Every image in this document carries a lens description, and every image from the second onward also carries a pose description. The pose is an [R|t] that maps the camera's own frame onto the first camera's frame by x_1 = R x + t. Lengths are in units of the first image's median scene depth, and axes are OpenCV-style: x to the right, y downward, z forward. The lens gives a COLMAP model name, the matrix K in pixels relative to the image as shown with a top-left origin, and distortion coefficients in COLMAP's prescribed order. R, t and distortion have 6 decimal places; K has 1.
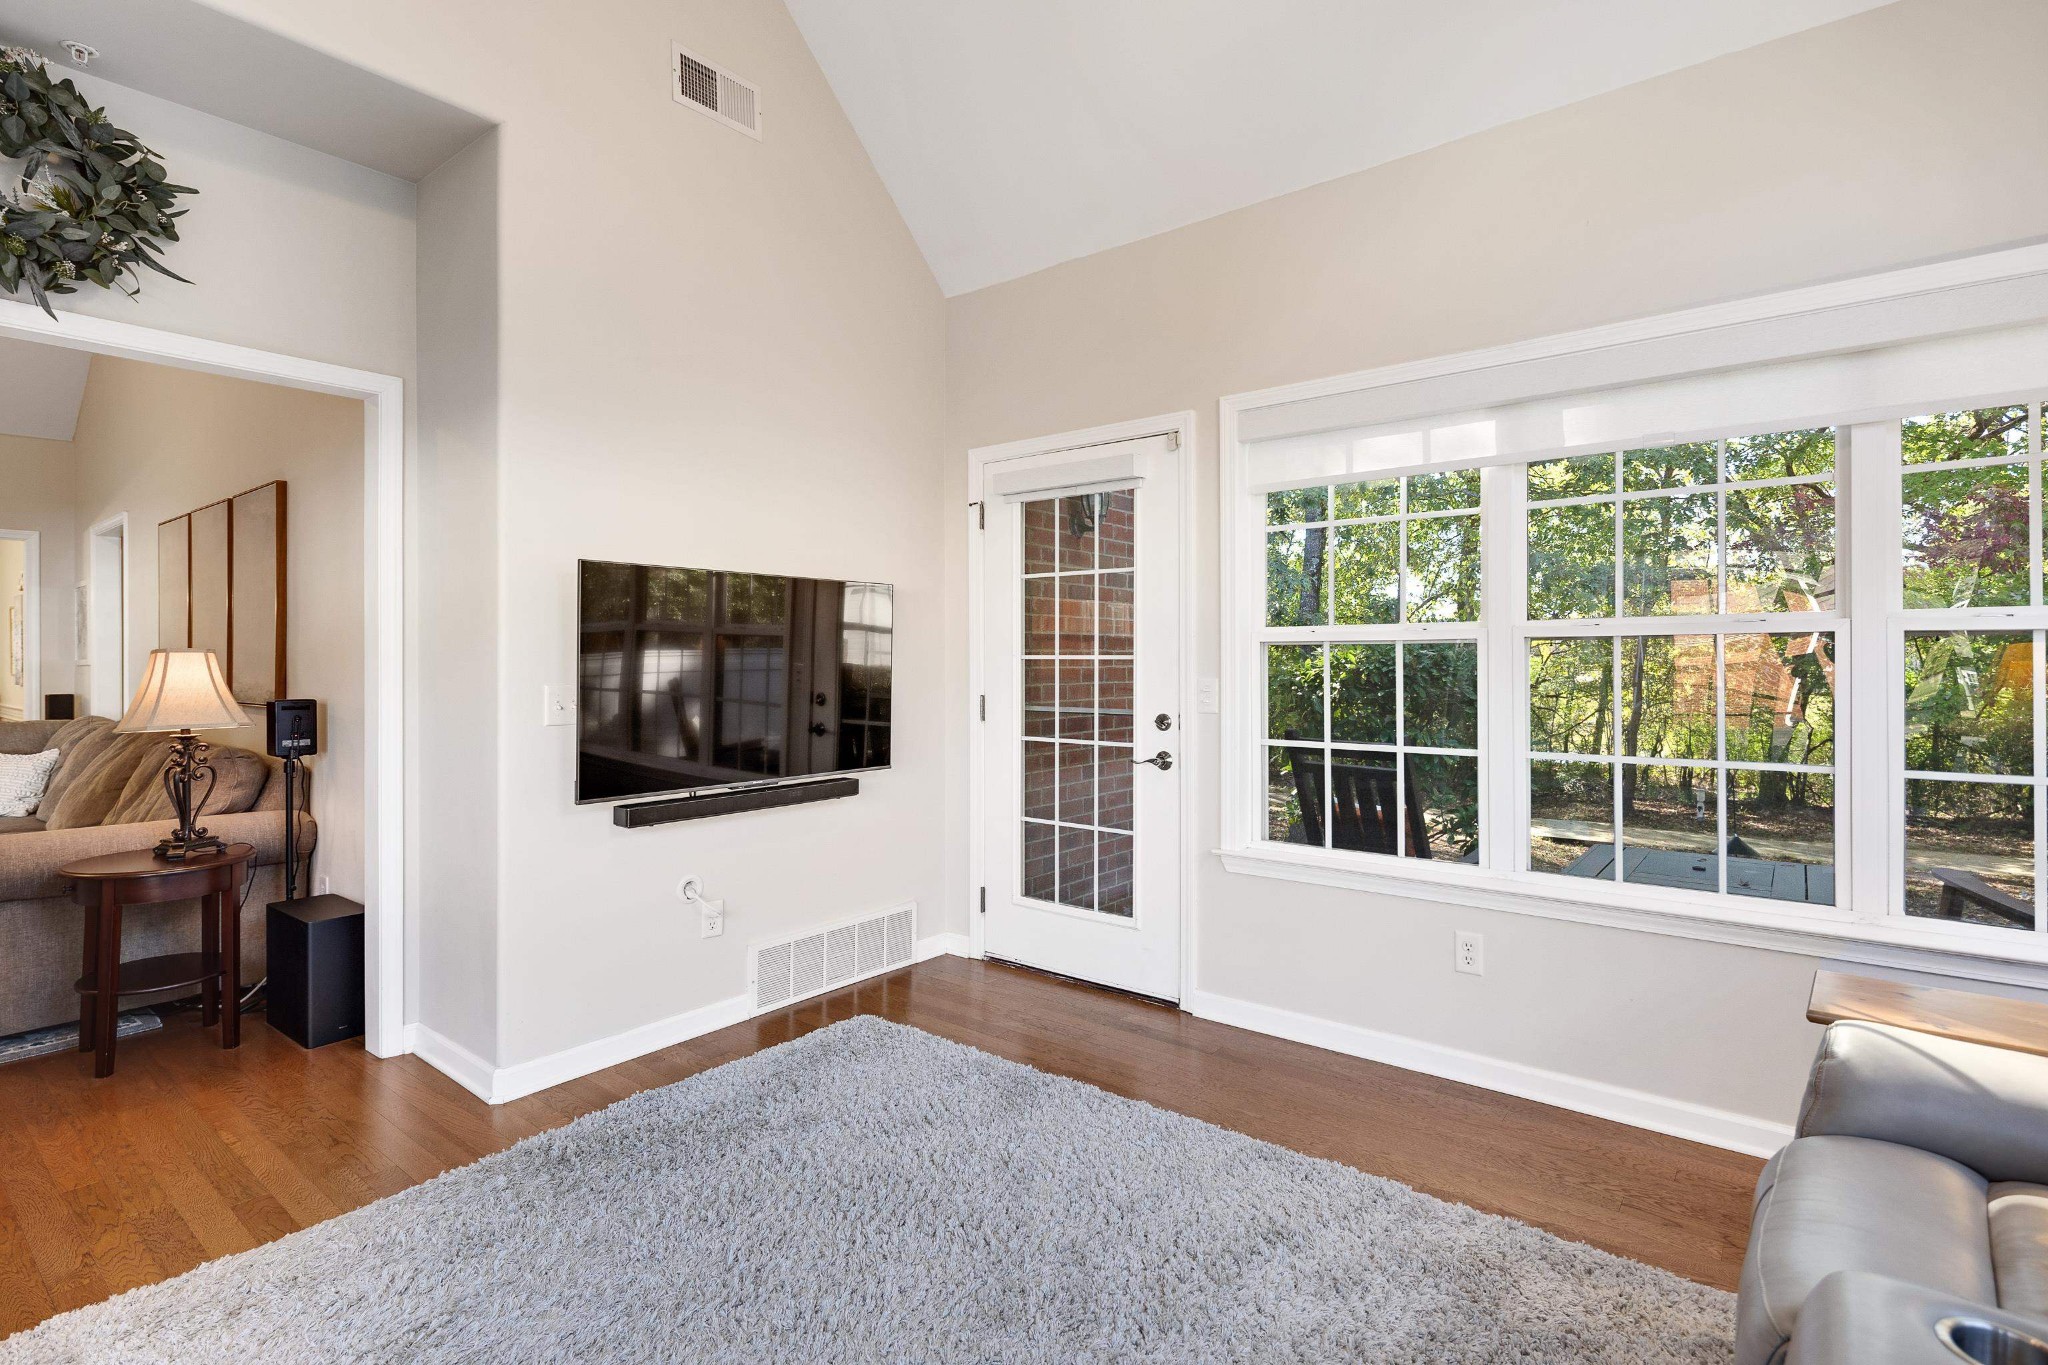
lens RADIAL K [[998.2, 0, 1011.8], [0, 998.2, 652.3], [0, 0, 1]] dist [0.002606, -0.004444]
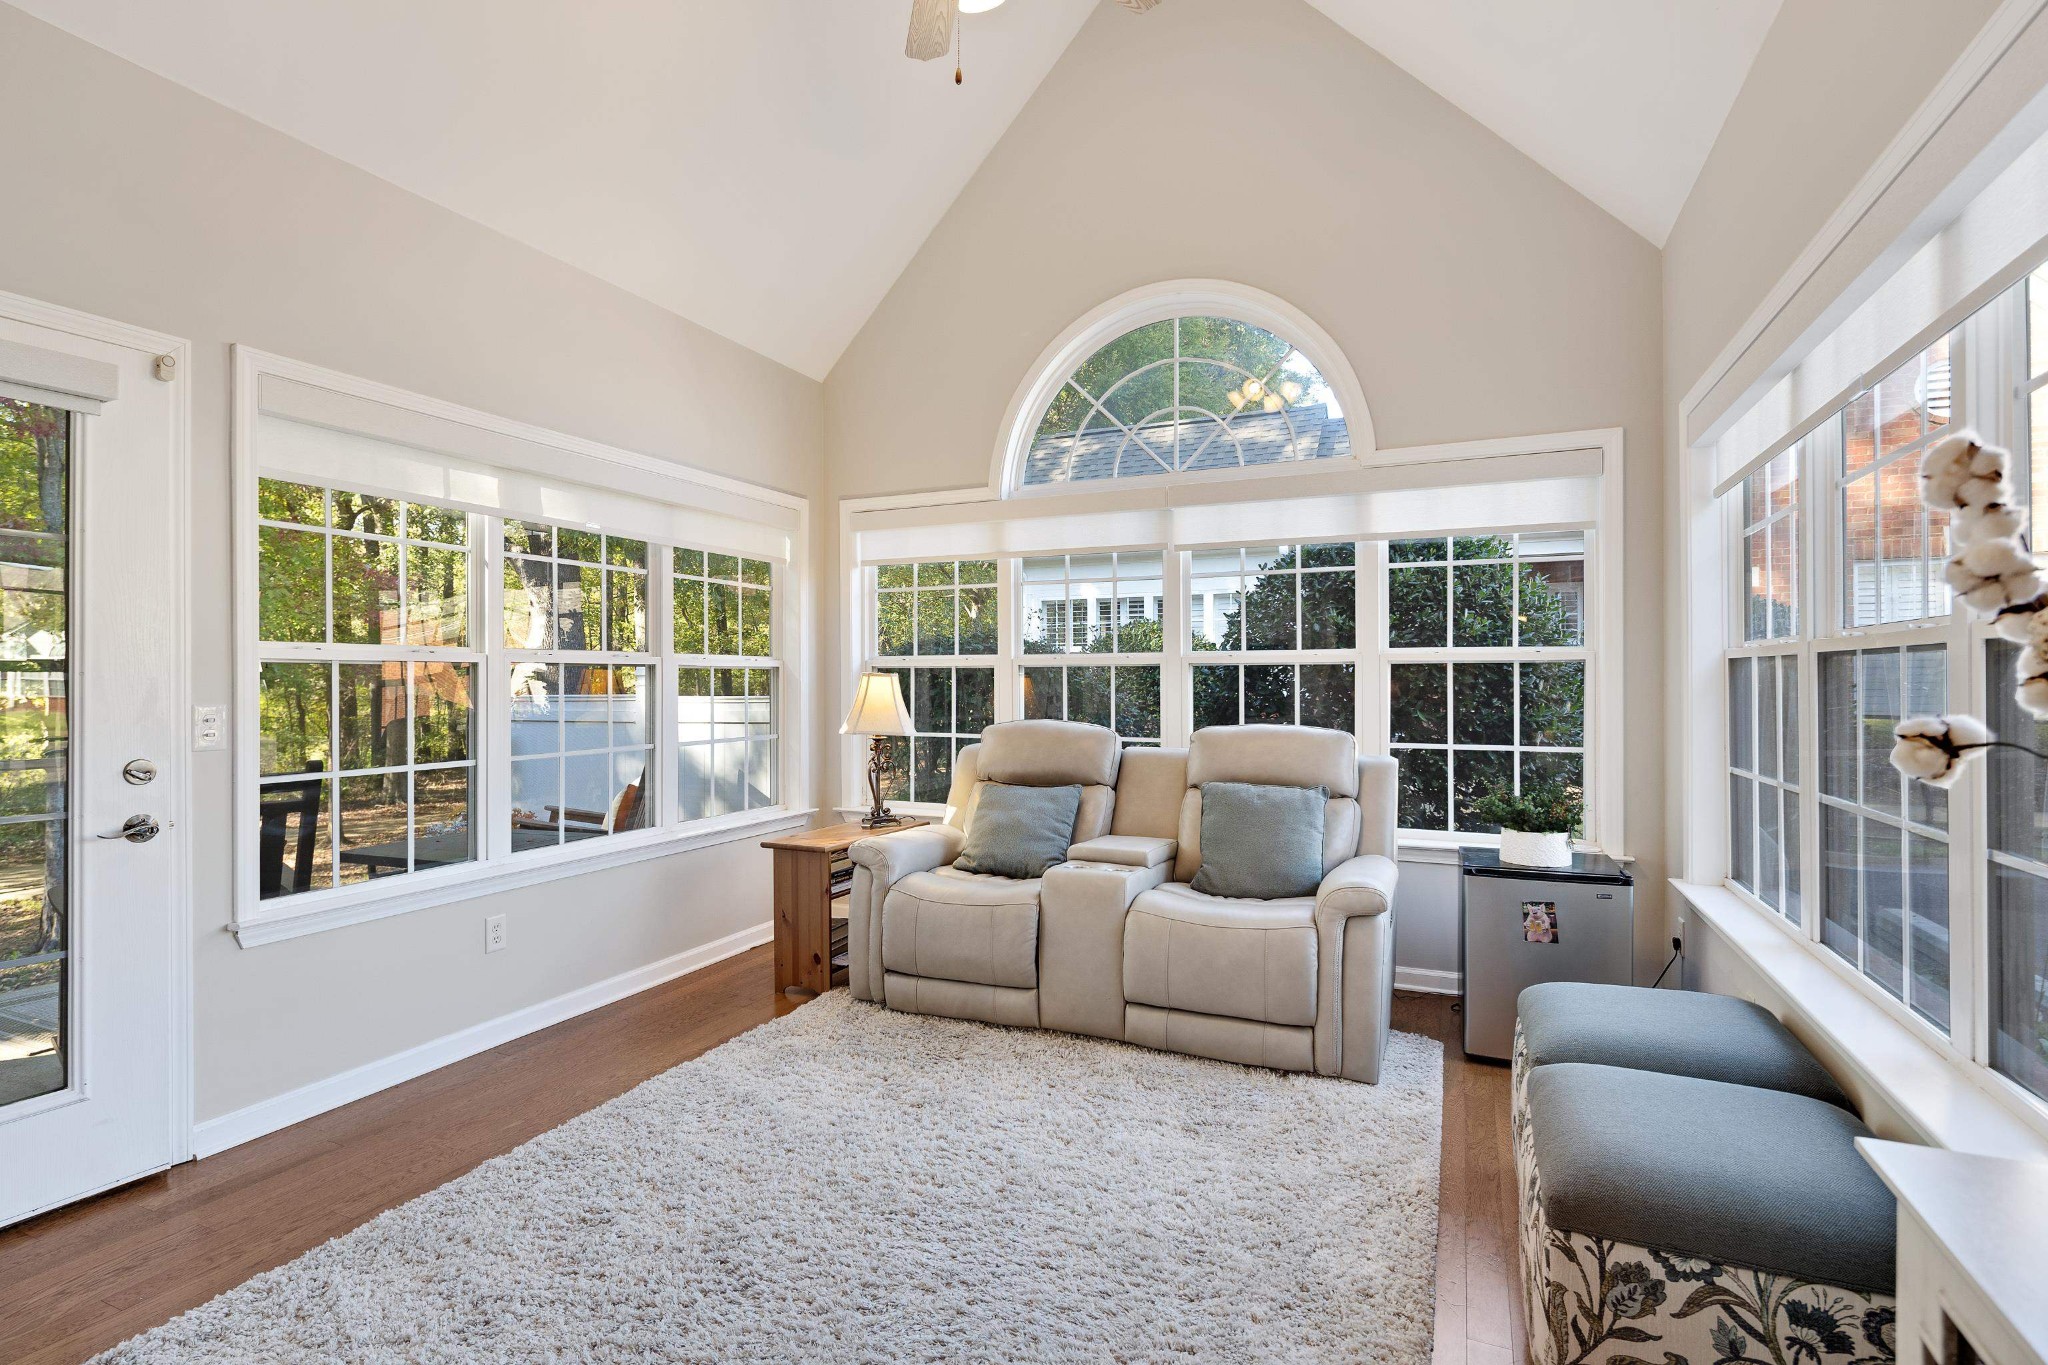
lens RADIAL K [[998.2, 0, 1018.7], [0, 998.2, 684.8], [0, 0, 1]] dist [0.002606, -0.004444]
pose [[-0.259212, -0.004815, 0.965808, -0.808573], [-0.004712, 0.999982, 0.003721, 0.003408], [-0.965809, -0.003586, -0.259230, 0.701146]]
